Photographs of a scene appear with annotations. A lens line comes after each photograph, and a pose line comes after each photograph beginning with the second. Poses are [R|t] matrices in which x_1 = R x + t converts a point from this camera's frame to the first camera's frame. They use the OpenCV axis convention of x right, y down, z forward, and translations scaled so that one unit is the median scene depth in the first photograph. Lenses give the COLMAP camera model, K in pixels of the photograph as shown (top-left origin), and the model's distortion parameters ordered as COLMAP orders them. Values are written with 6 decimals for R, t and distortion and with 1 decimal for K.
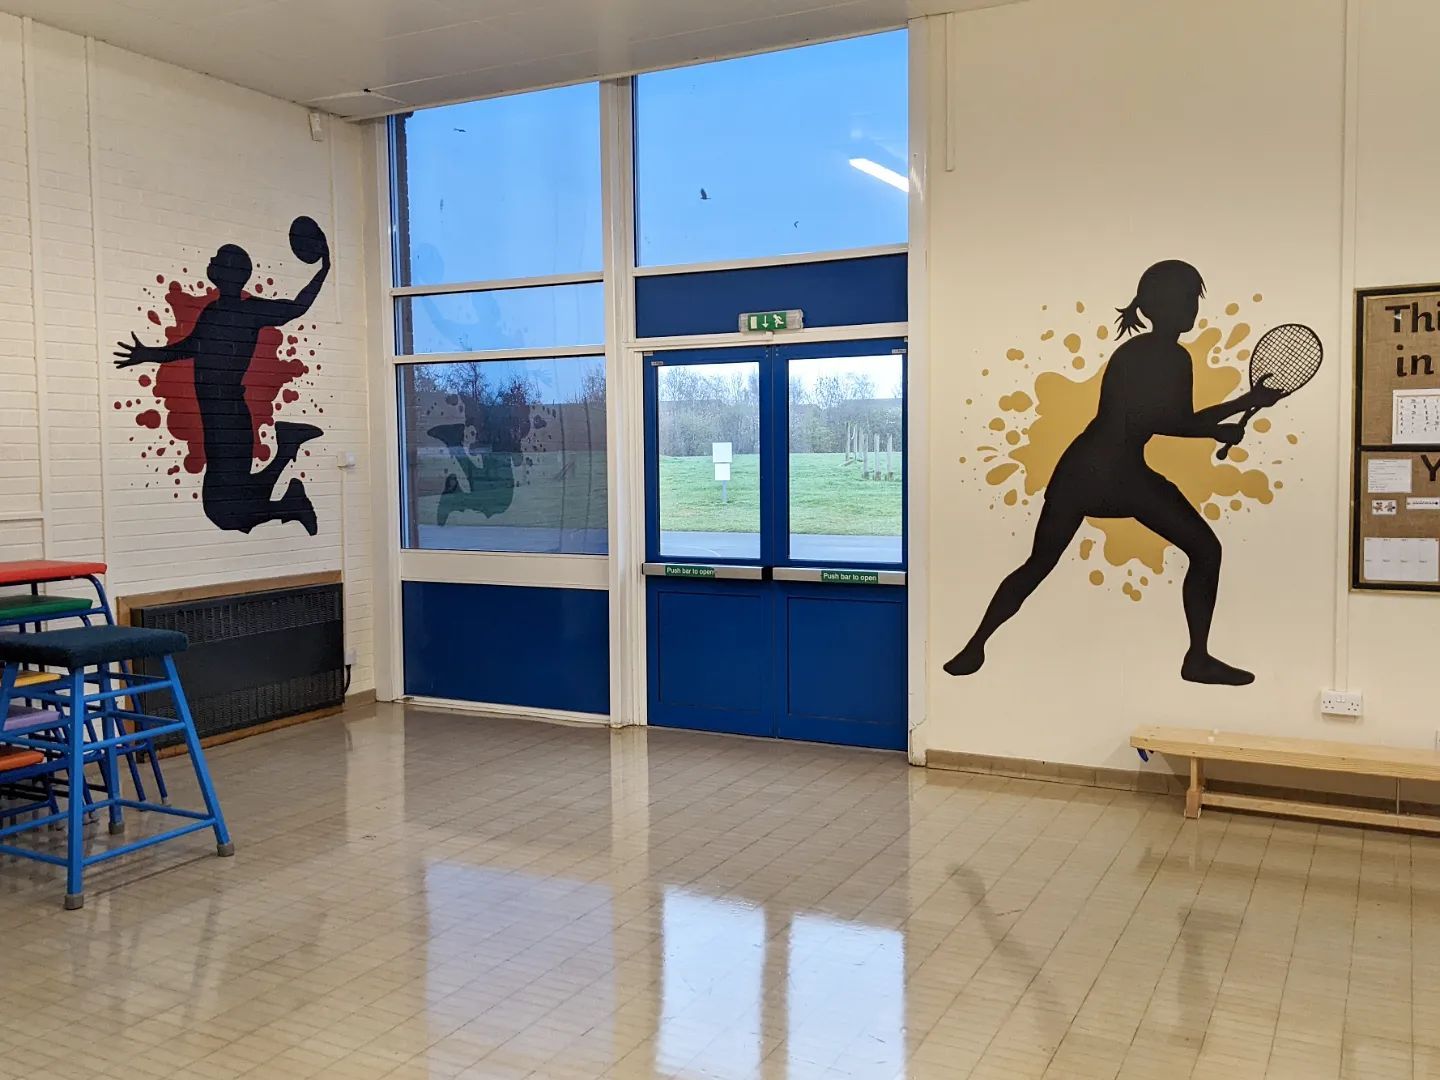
lens RADIAL K [[1264.1, 0, 720.0], [0, 1264.1, 540.0], [0, 0, 1]] dist [-0.000603, -0.003286]
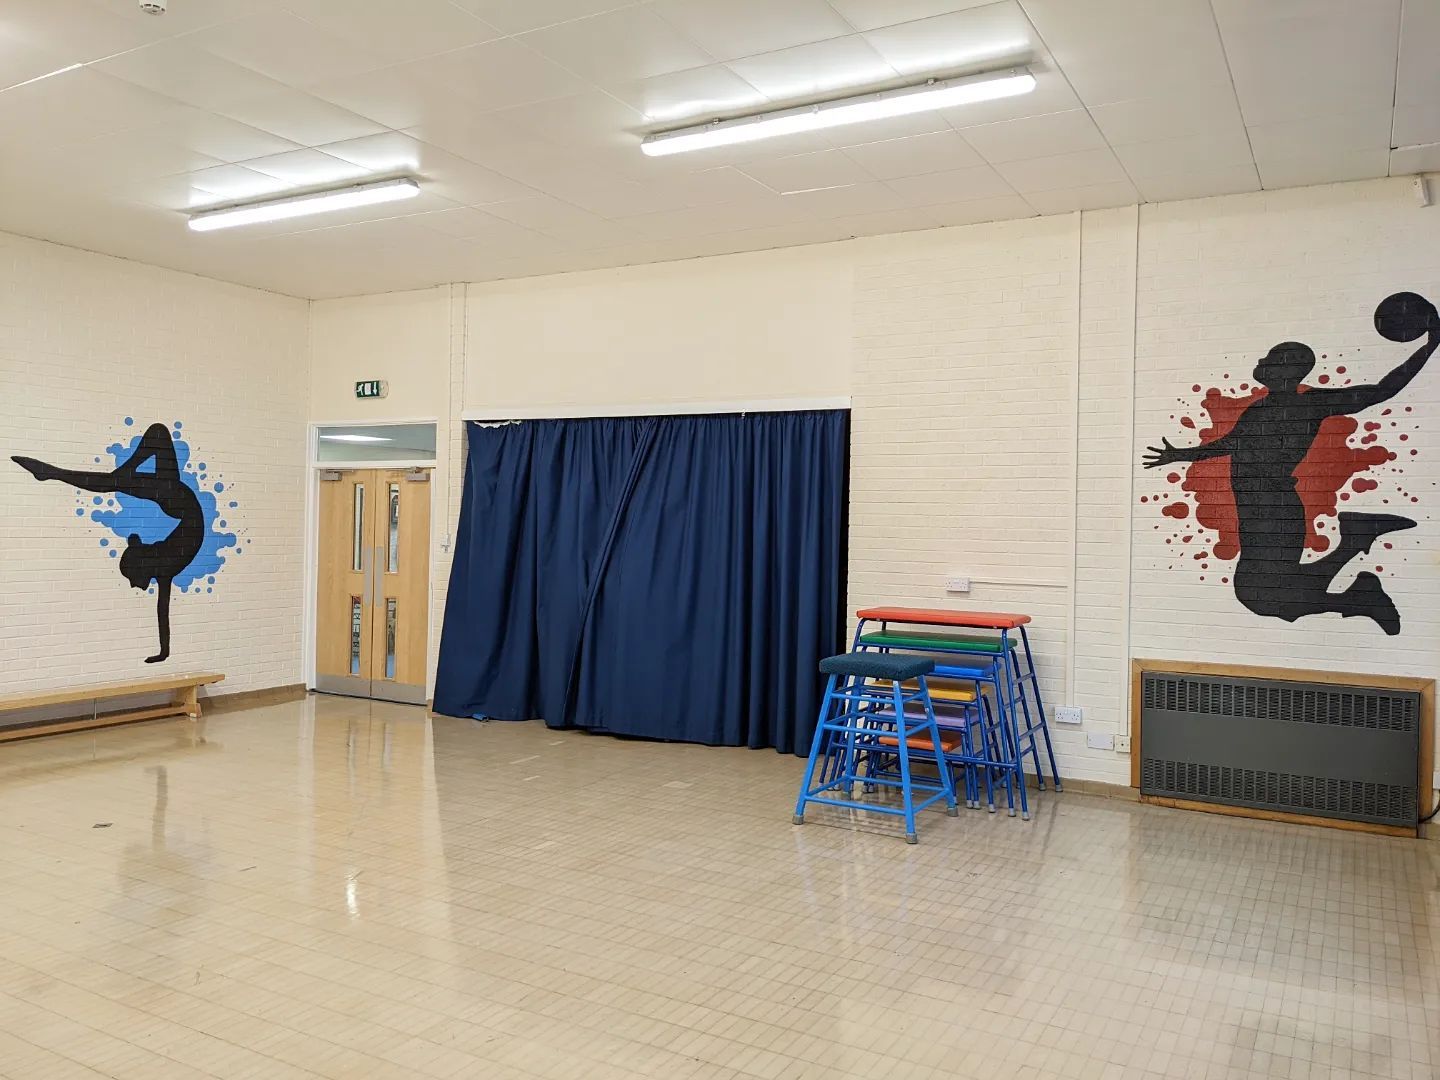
lens RADIAL K [[1136.1, 0, 717.5], [0, 1136.1, 534.0], [0, 0, 1]] dist [0.075062, -0.111465]
pose [[-0.028181, 0.024928, -0.999292, 0.584737], [-0.085874, 0.995933, 0.027266, -0.063904], [0.995907, 0.086581, -0.025926, 0.583457]]
